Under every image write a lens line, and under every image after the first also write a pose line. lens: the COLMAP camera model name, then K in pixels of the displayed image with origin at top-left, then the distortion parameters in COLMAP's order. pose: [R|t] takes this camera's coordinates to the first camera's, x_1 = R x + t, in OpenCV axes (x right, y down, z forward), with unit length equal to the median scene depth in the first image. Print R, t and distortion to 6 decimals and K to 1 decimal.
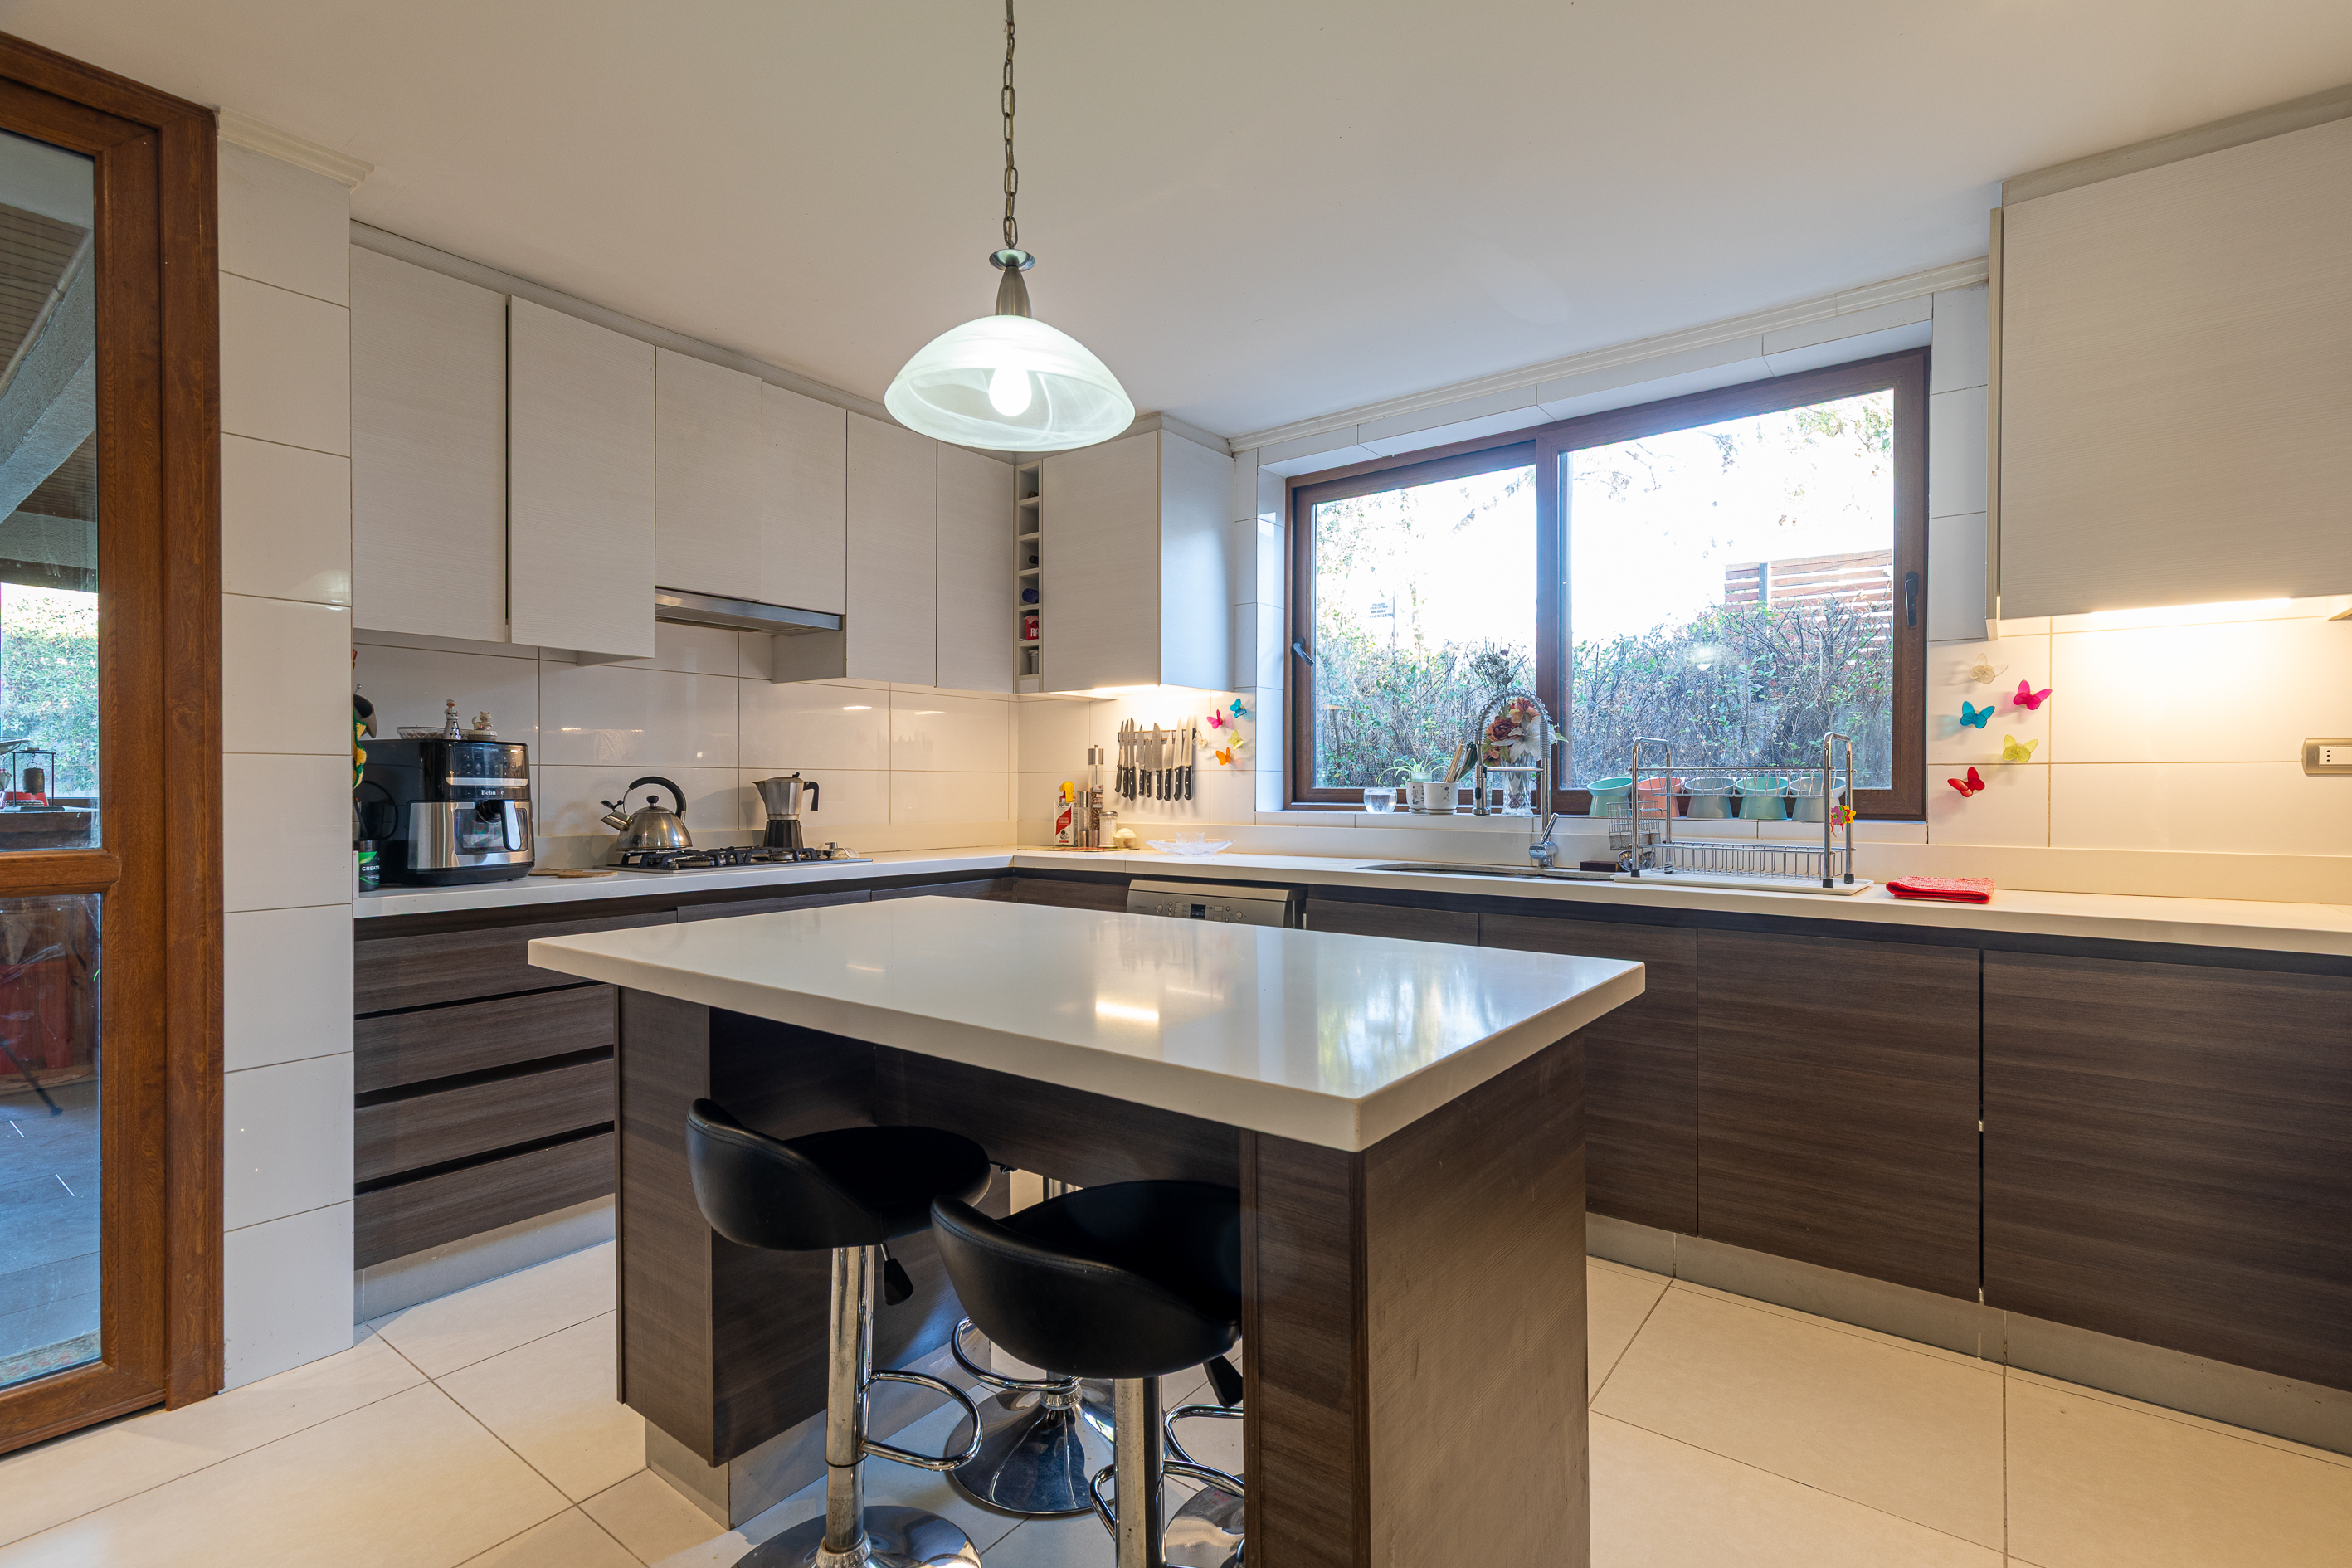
lens RADIAL K [[1088.3, 0, 1186.3], [0, 1088.3, 783.8], [0, 0, 1]] dist [0.012147, -0.001743]
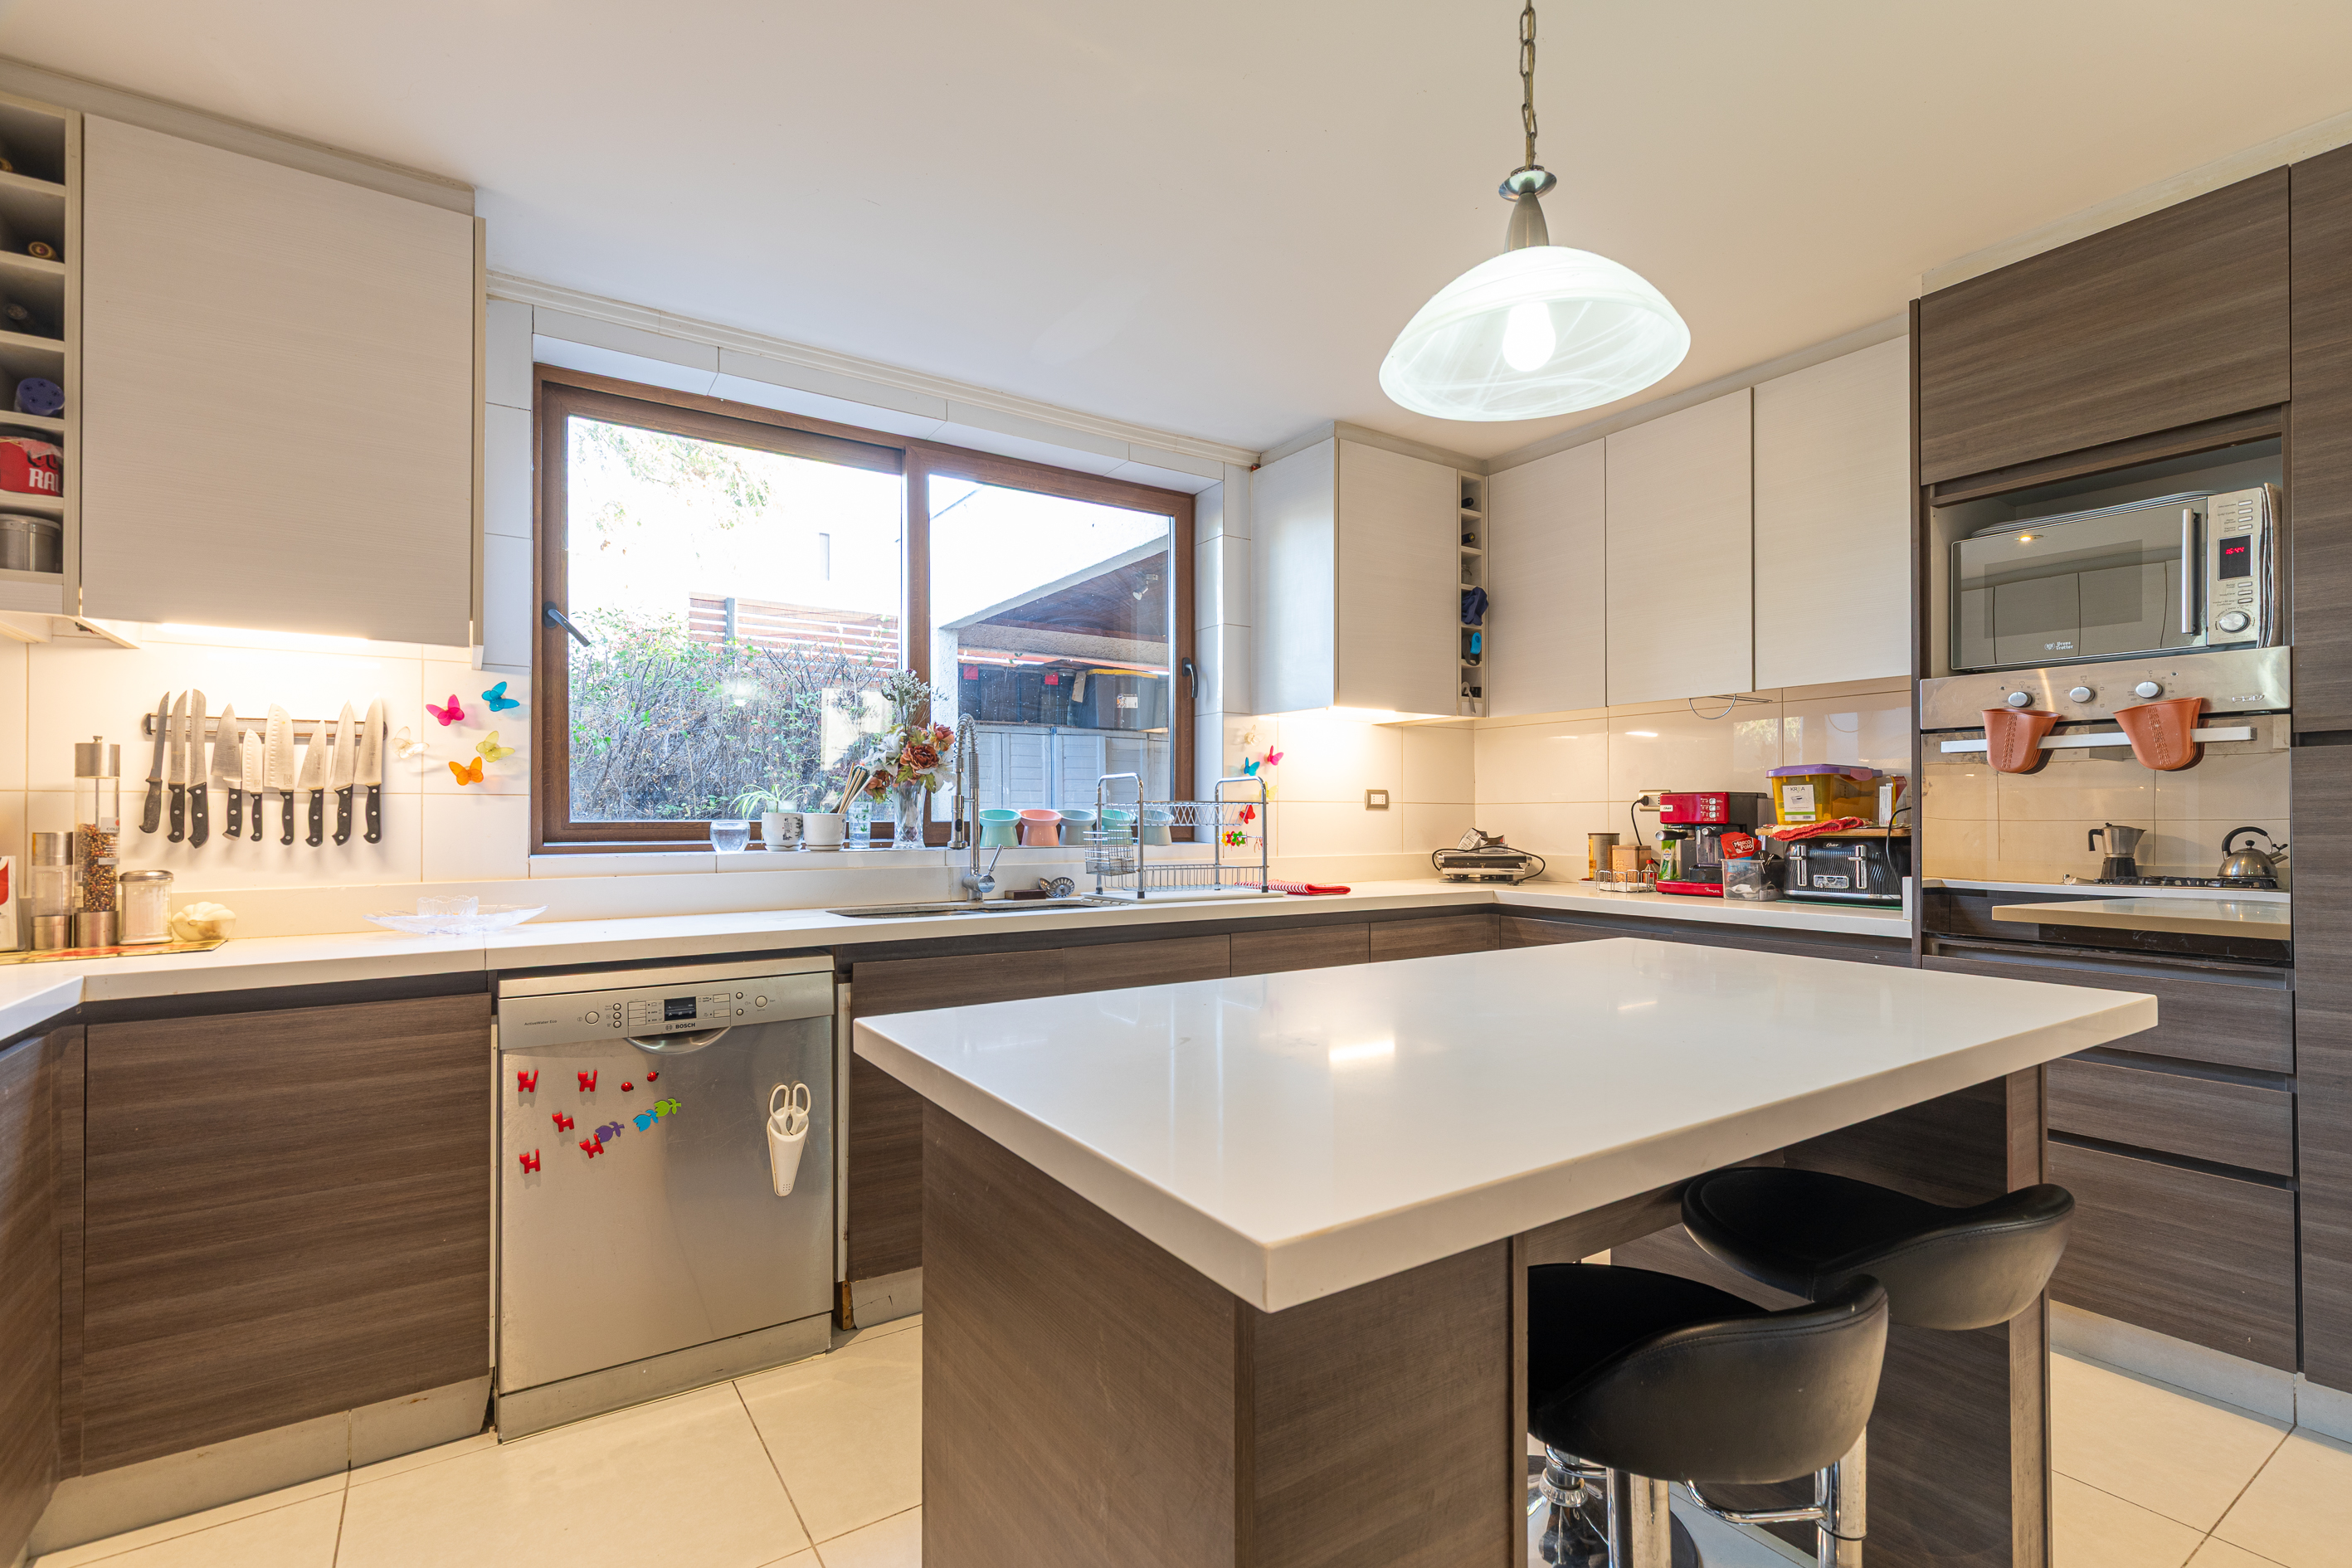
lens RADIAL K [[1088.3, 0, 1192.0], [0, 1088.3, 801.9], [0, 0, 1]] dist [0.012147, -0.001743]
pose [[0.307359, 0.012161, 0.951516, -0.430550], [0.001838, 0.999909, -0.013373, 0.001271], [-0.951592, 0.005859, 0.307309, 0.413679]]
